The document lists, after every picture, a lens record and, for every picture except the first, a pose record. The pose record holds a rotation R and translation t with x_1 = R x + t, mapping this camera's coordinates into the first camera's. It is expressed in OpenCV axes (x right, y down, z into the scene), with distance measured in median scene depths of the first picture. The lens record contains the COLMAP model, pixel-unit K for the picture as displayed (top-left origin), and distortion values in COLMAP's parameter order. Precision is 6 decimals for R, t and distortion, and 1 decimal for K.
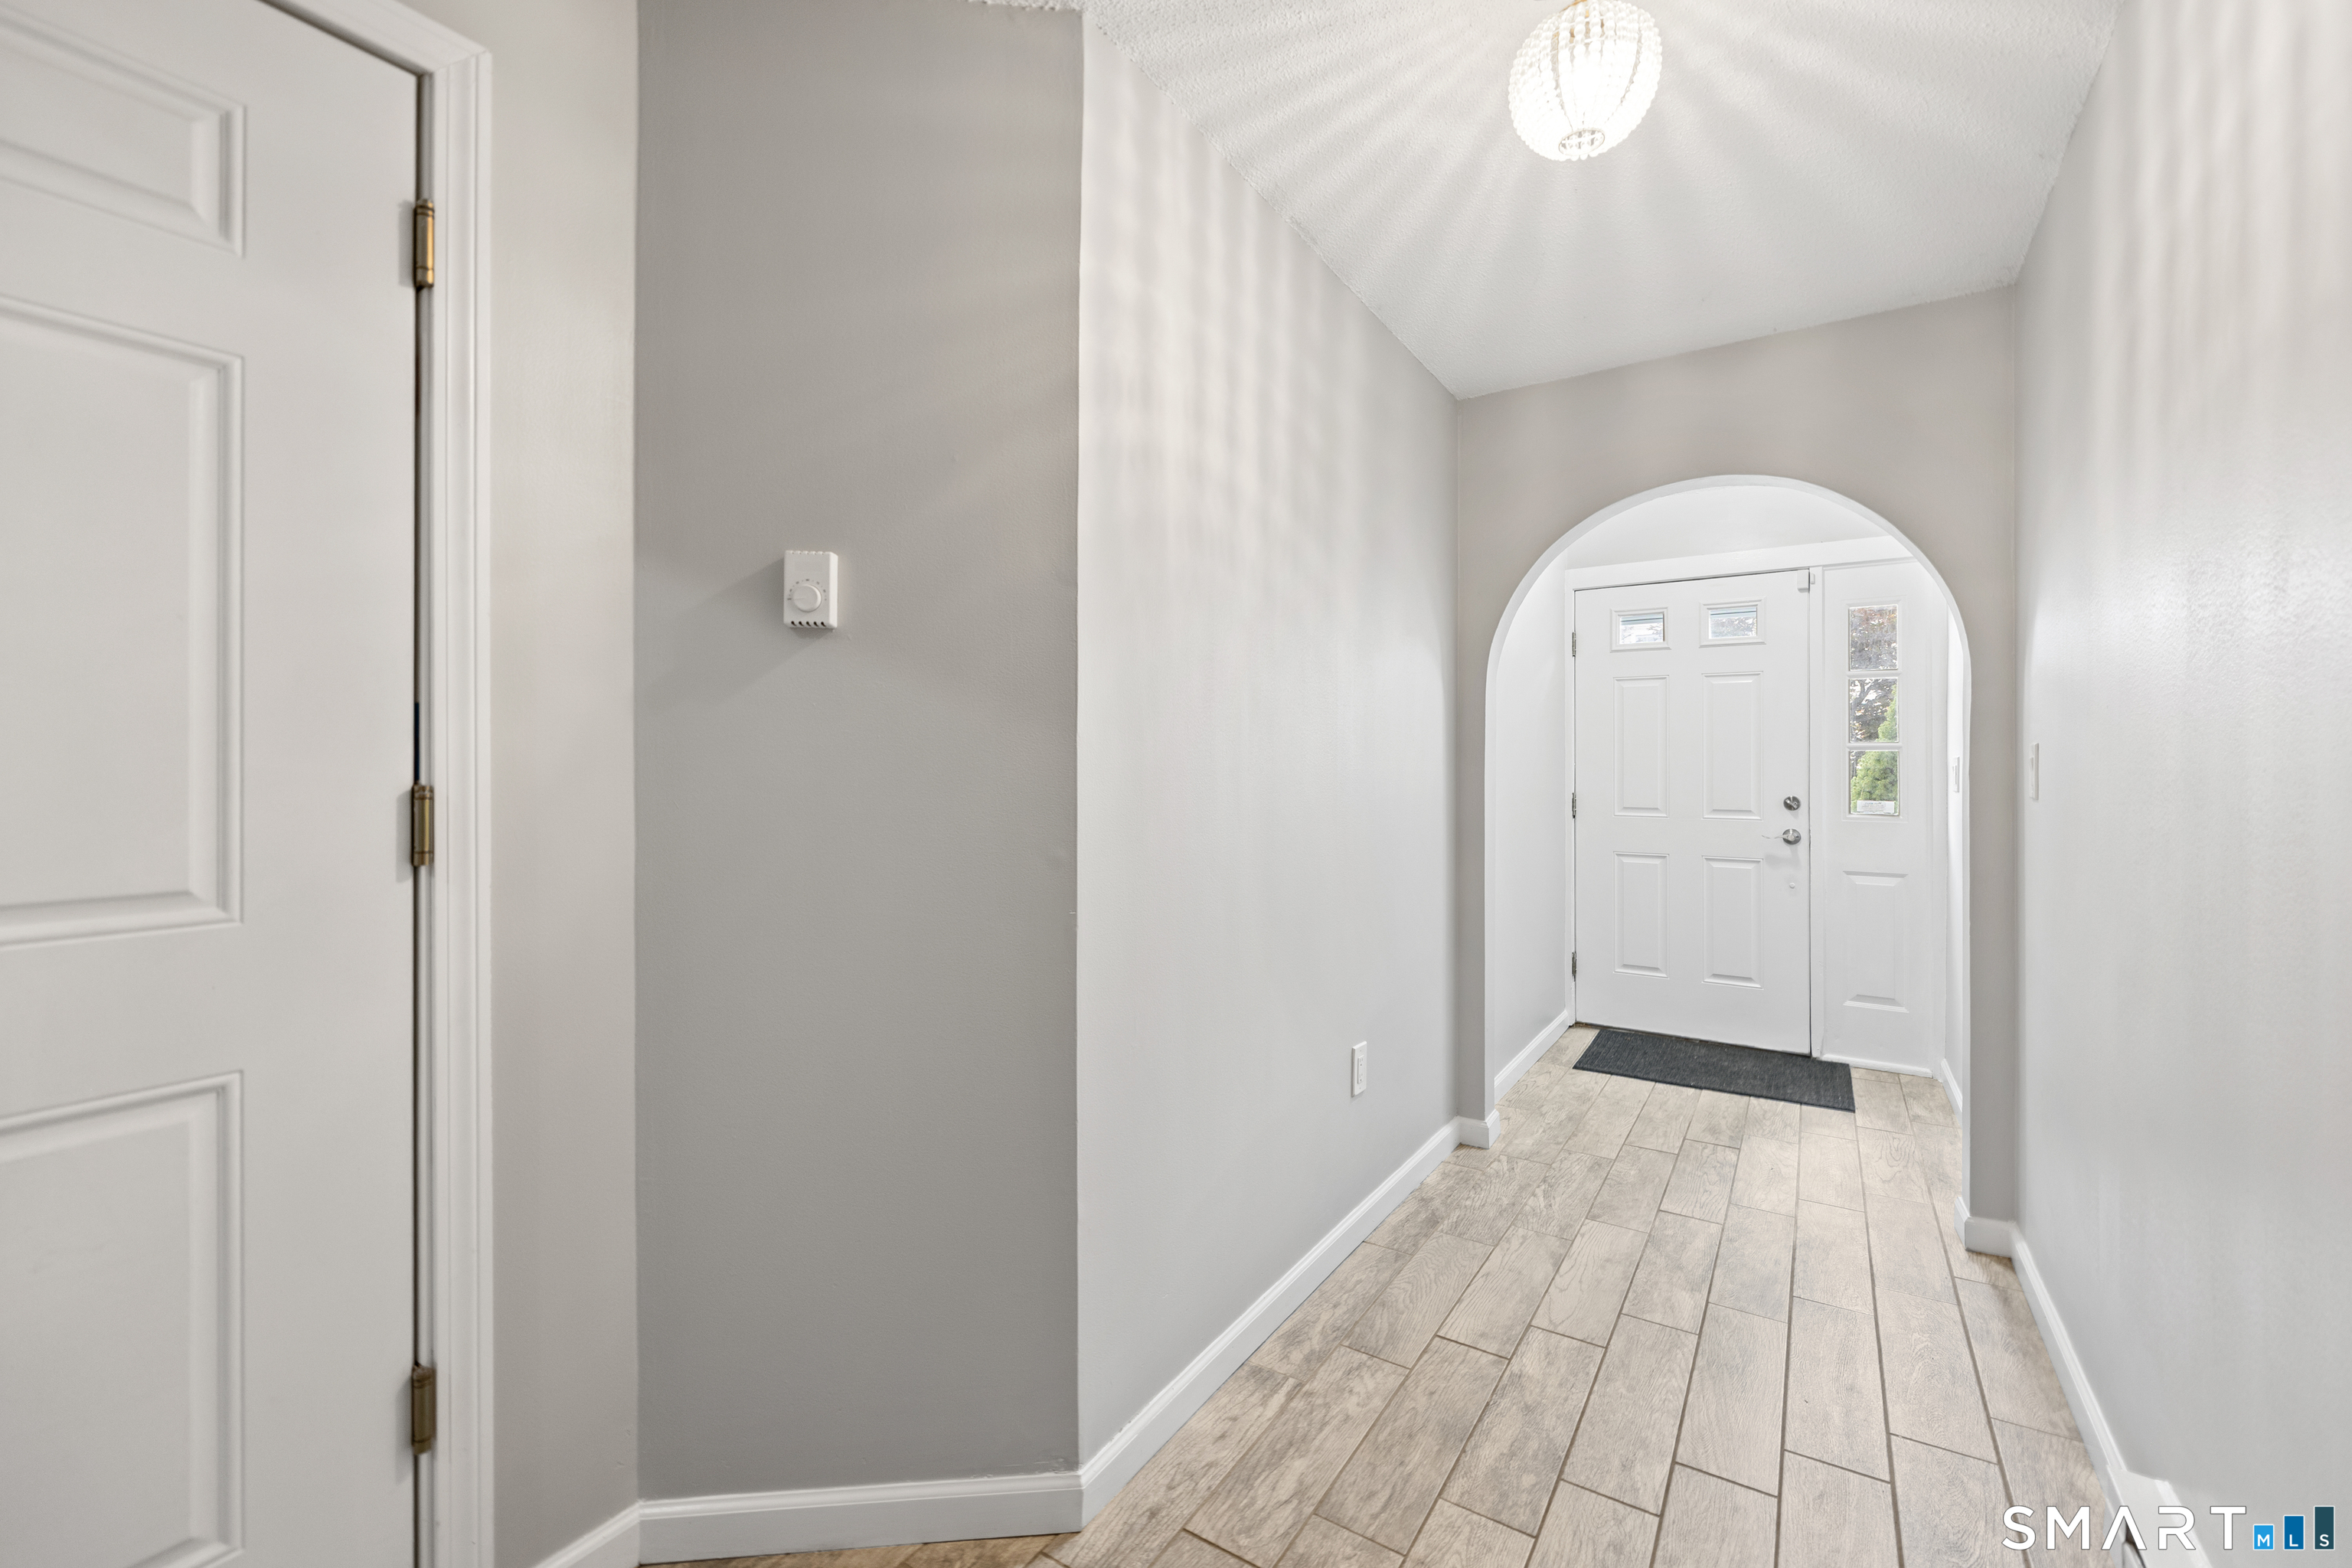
lens RADIAL K [[948.9, 0, 1176.0], [0, 948.9, 784.0], [0, 0, 1]] dist [0.011252, 0.000008]
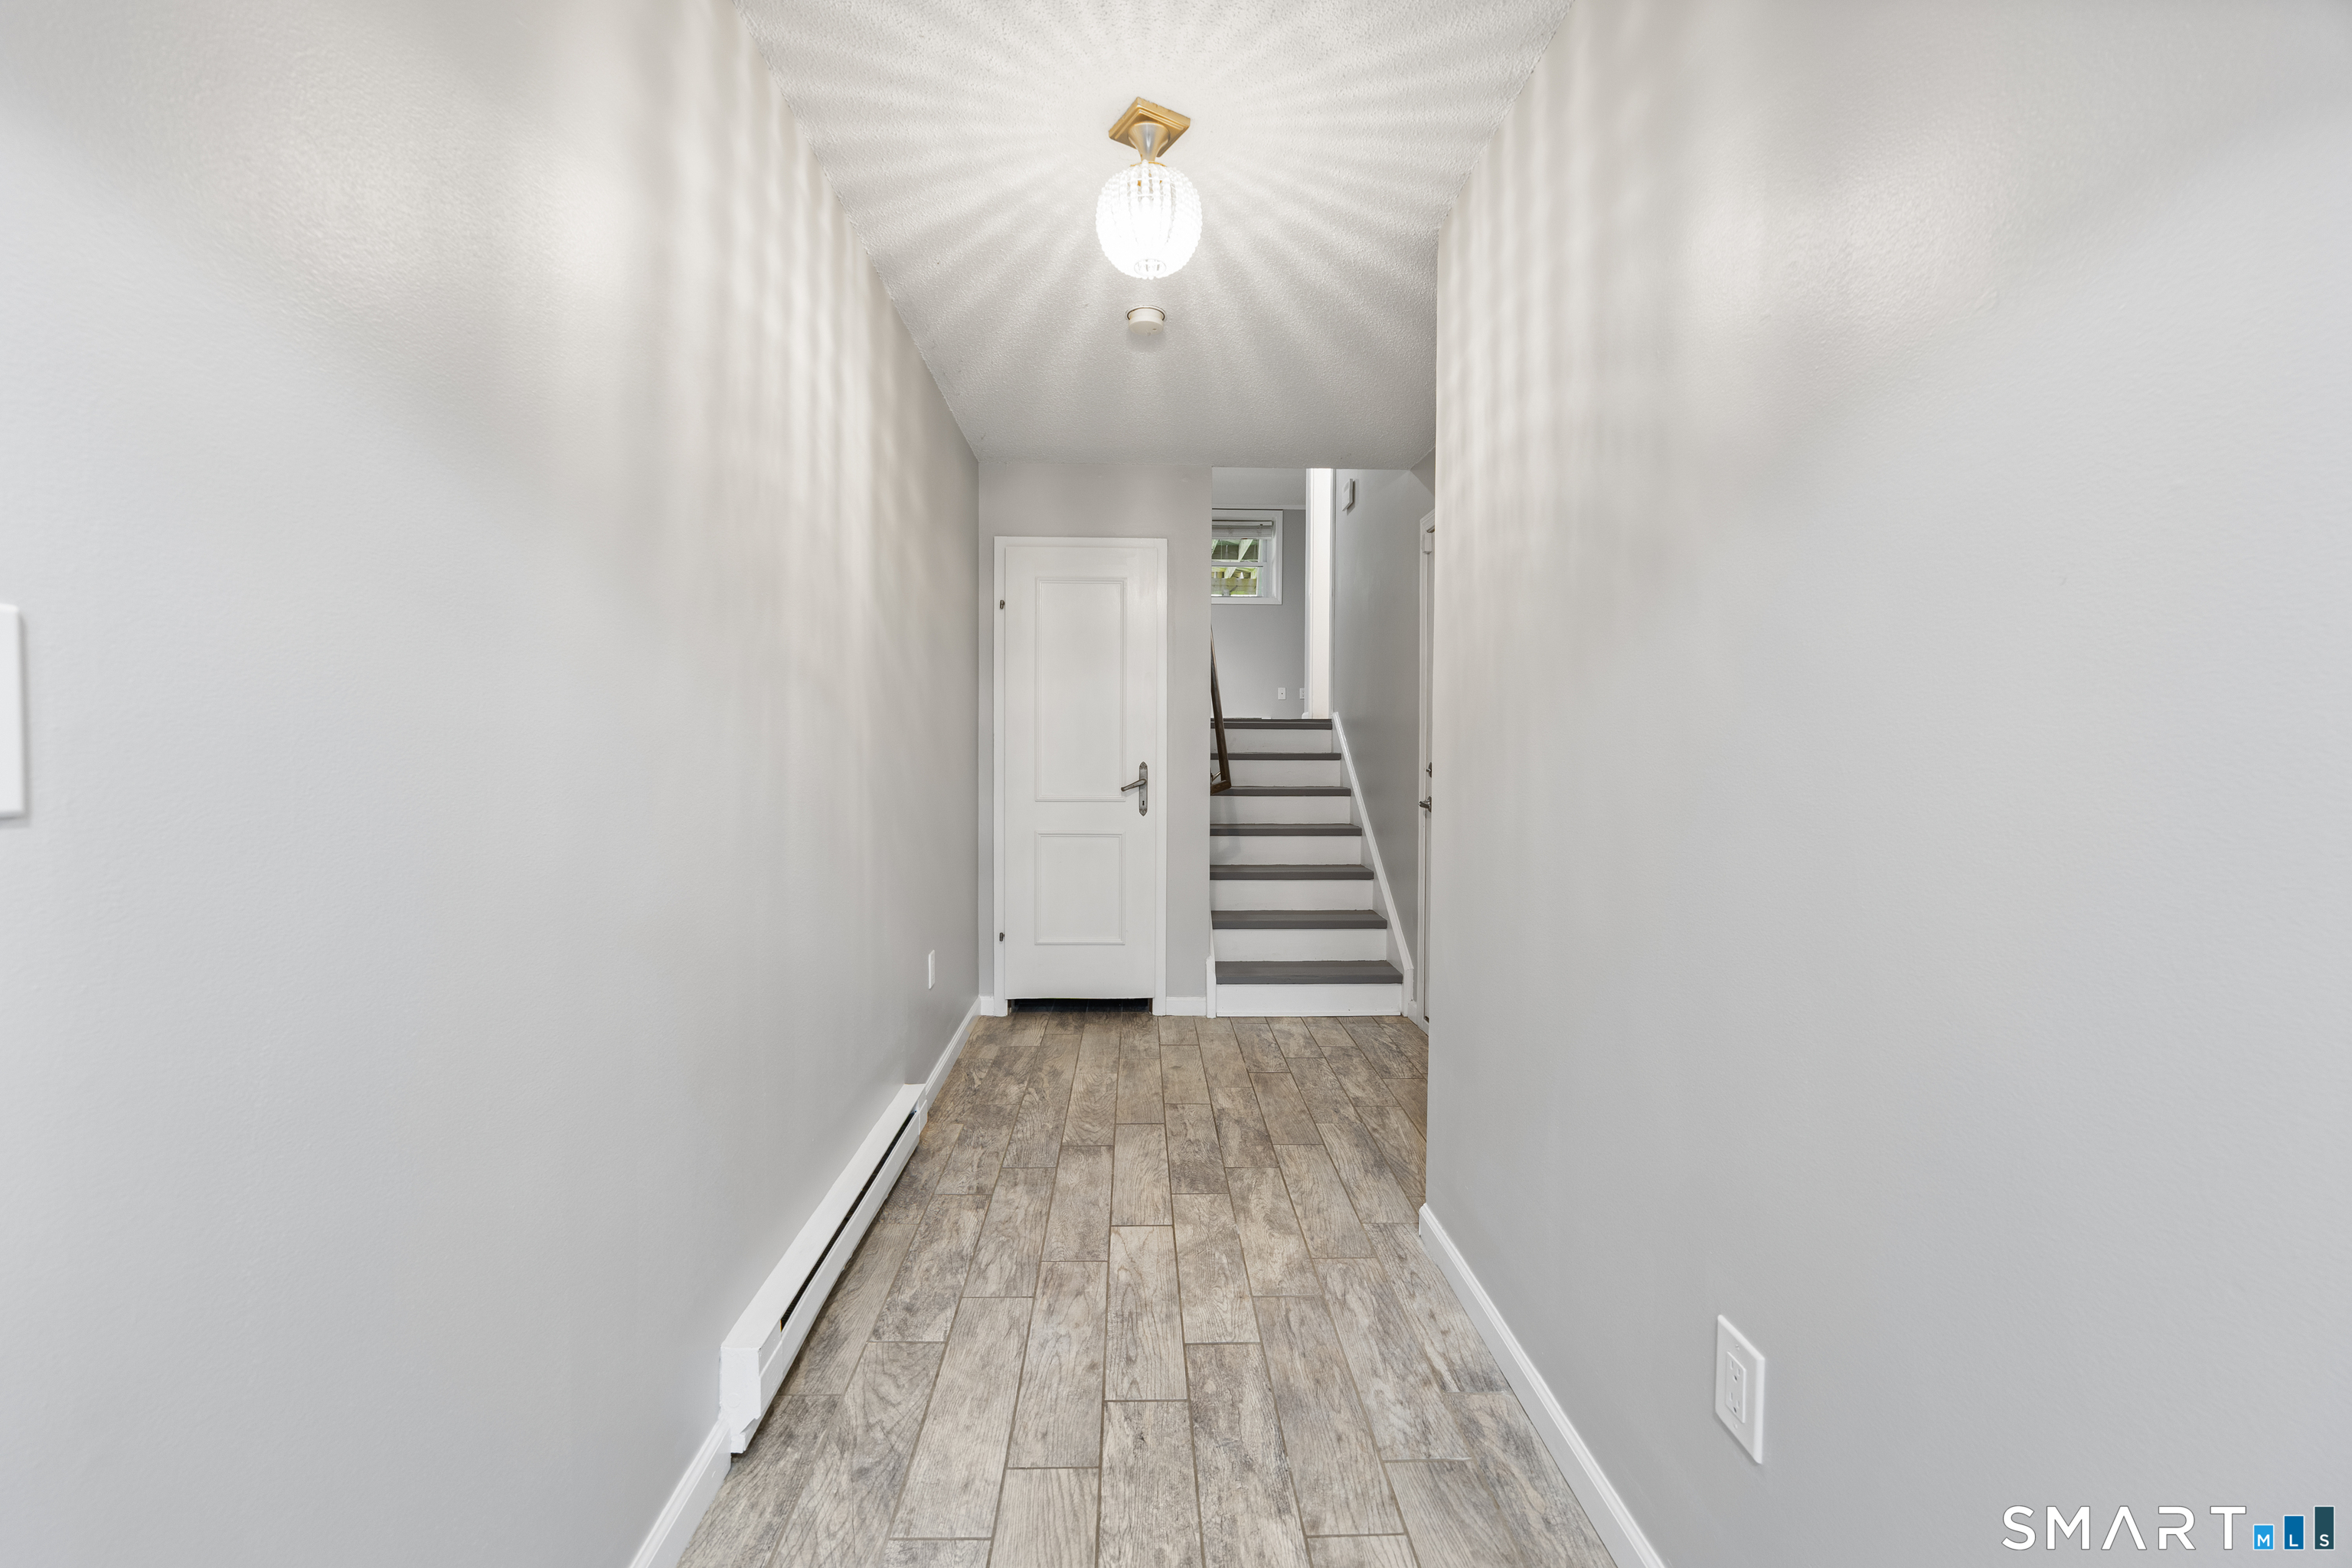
lens RADIAL K [[948.9, 0, 1176.0], [0, 948.9, 784.0], [0, 0, 1]] dist [0.011252, 0.000008]
pose [[-0.802558, 0.016758, -0.596338, 0.979973], [-0.010104, 0.999080, 0.041673, -0.008032], [0.596488, 0.039471, -0.801651, 1.718987]]
